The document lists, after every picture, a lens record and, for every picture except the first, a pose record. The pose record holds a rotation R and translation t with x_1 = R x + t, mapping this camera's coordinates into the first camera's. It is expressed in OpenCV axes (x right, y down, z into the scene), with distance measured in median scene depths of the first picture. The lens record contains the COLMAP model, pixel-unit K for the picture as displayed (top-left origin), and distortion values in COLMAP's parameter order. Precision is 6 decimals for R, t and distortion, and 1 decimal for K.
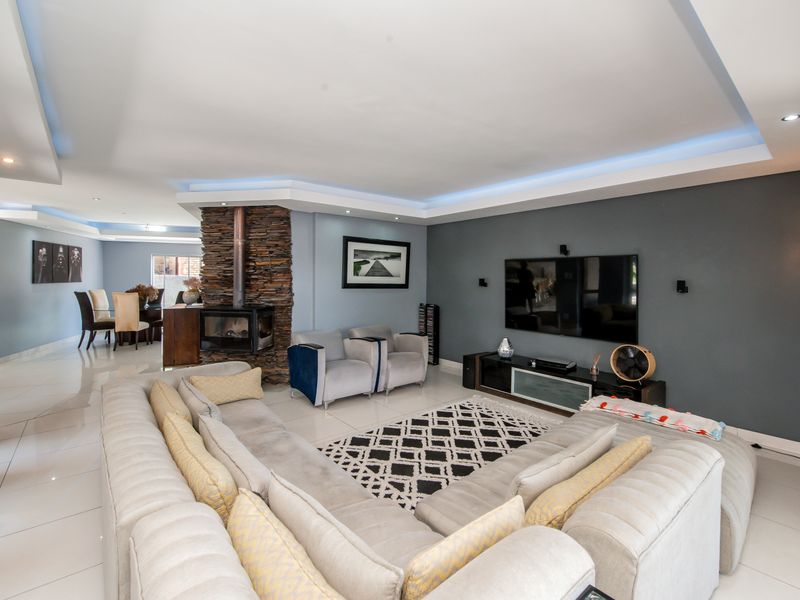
lens RADIAL K [[362.8, 0, 424.0], [0, 362.8, 273.3], [0, 0, 1]] dist [-0.000219, -0.000133]
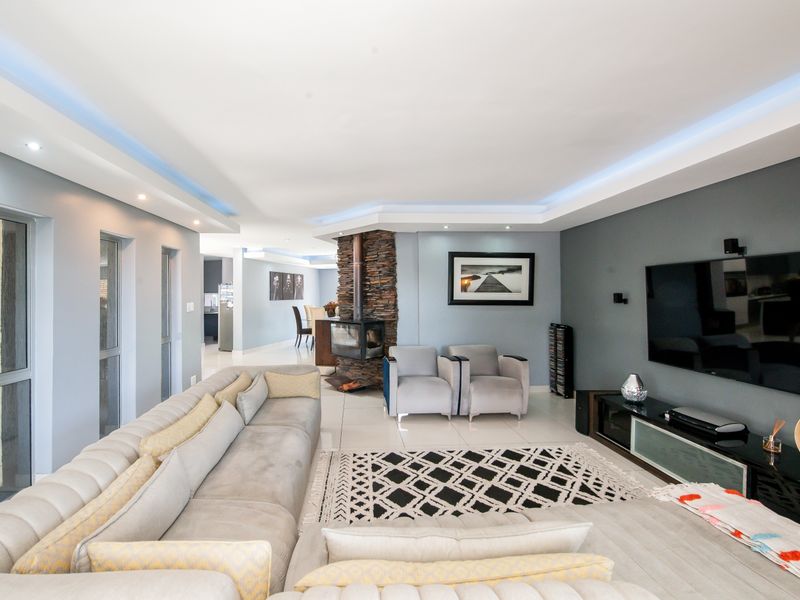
lens RADIAL K [[364.8, 0, 398.5], [0, 364.8, 286.9], [0, 0, 1]] dist [-0.001991, -0.000950]
pose [[0.804341, -0.023360, -0.593709, 0.285315], [0.017624, 0.999725, -0.015459, 0.006037], [0.593907, 0.001971, 0.804531, 0.131772]]
